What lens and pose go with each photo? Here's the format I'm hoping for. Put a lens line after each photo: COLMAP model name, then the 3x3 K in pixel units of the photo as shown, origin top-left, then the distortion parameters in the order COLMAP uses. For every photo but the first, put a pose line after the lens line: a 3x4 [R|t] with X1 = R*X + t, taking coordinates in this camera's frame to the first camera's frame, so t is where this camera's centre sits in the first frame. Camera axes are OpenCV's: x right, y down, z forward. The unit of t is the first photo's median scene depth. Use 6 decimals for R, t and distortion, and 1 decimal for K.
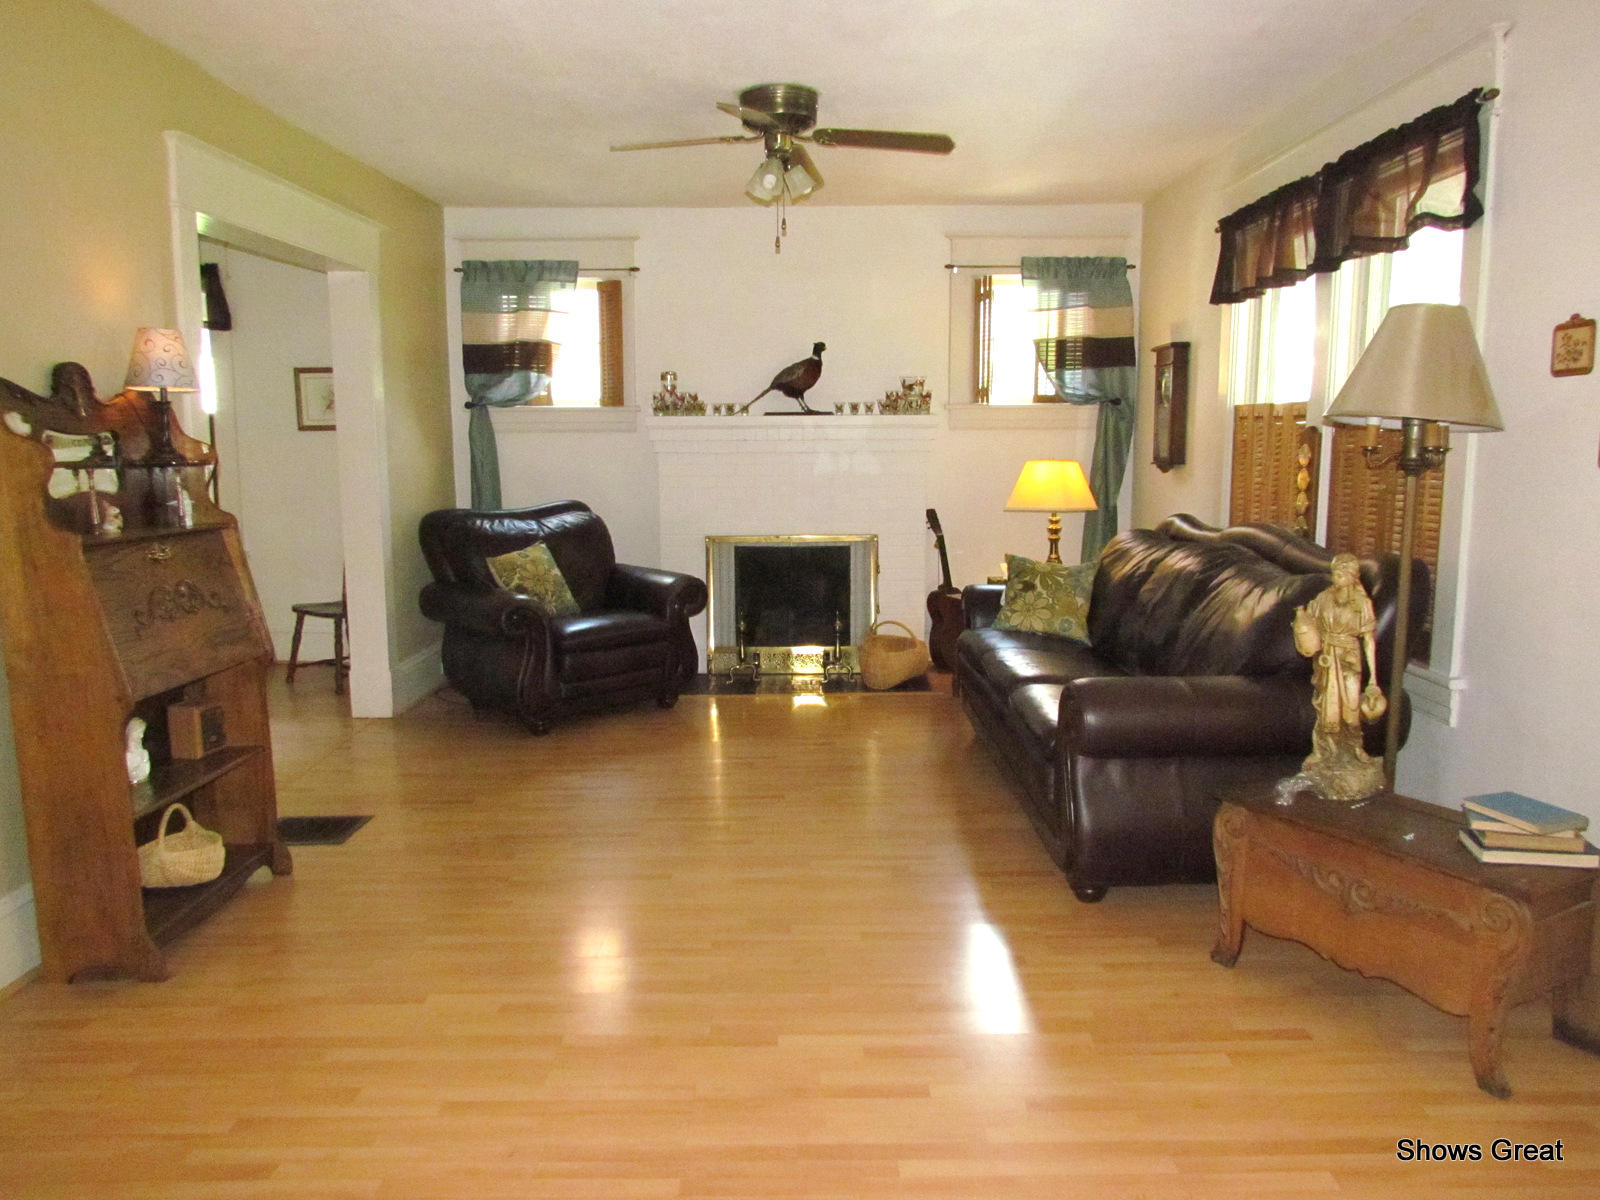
lens RADIAL K [[1172.7, 0, 802.6], [0, 1172.7, 594.9], [0, 0, 1]] dist [-0.025442, -0.002964]
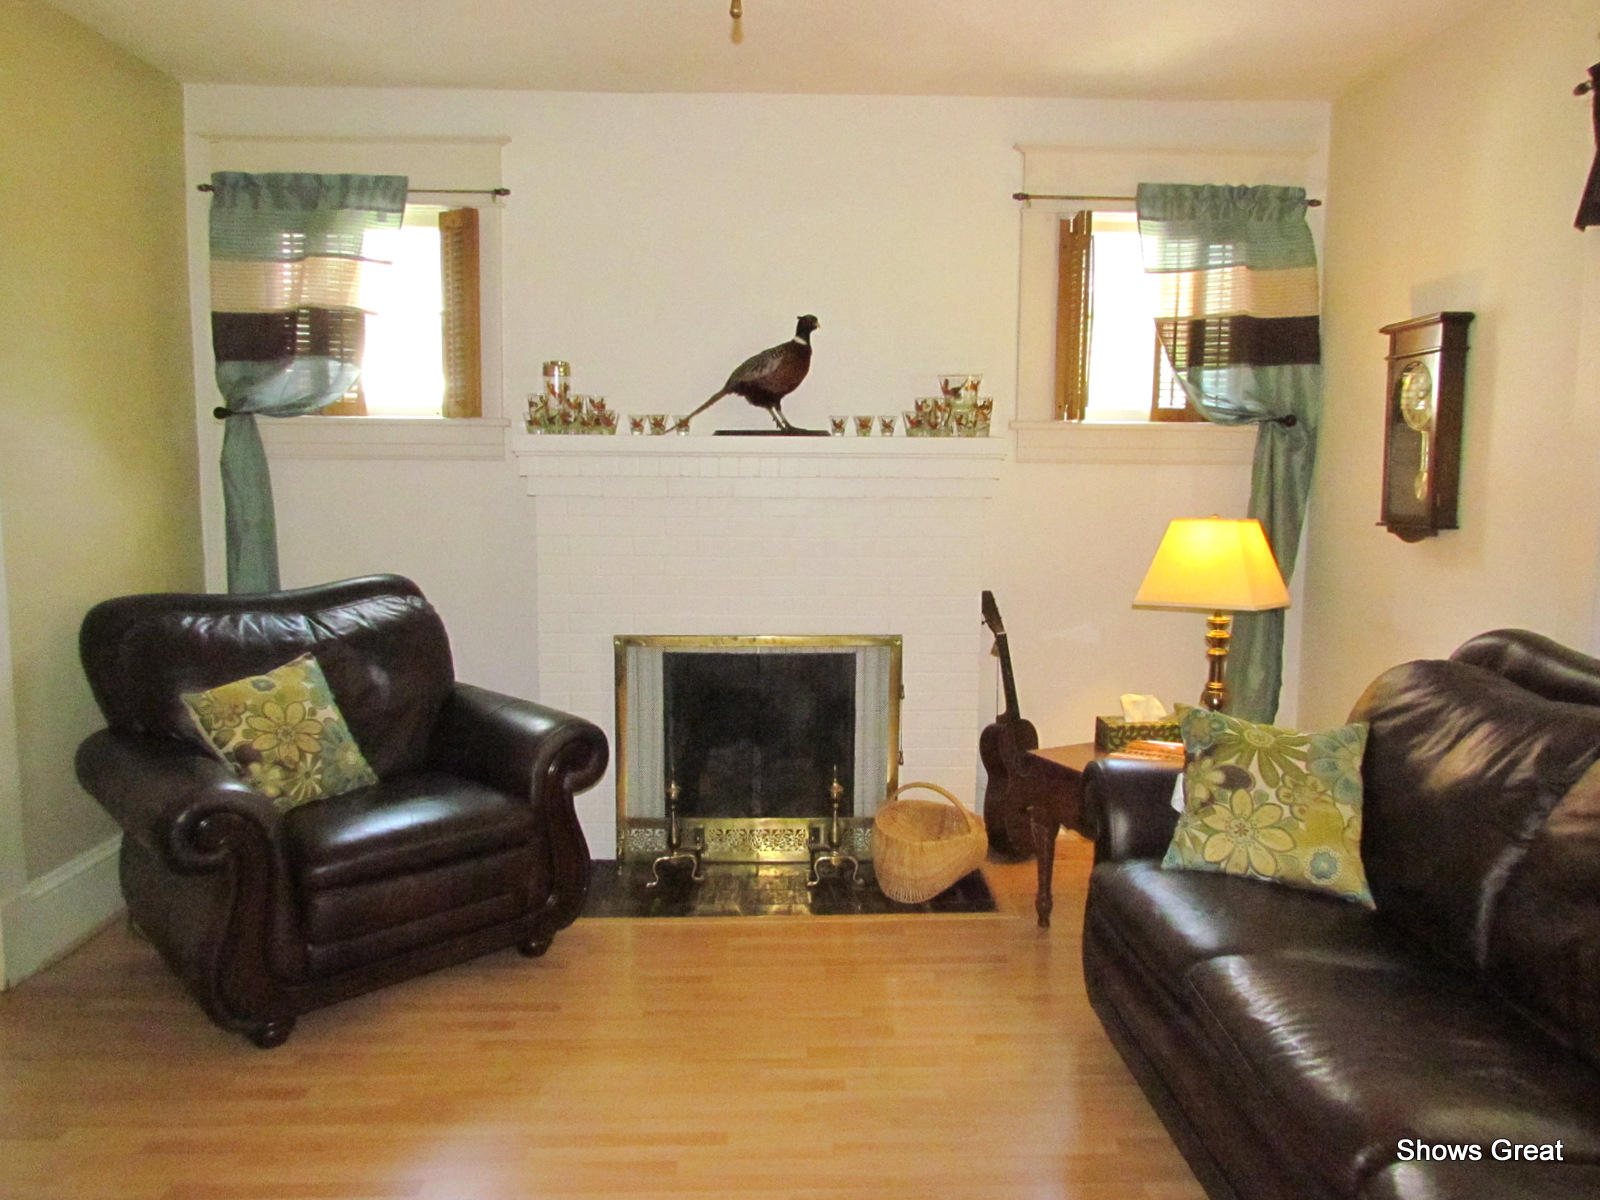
lens RADIAL K [[1172.7, 0, 802.6], [0, 1172.7, 594.9], [0, 0, 1]] dist [-0.025442, -0.002964]
pose [[0.999428, 0.007691, 0.032927, -0.006723], [-0.006815, 0.999622, -0.026617, -0.055763], [-0.033119, 0.026378, 0.999103, 0.400043]]
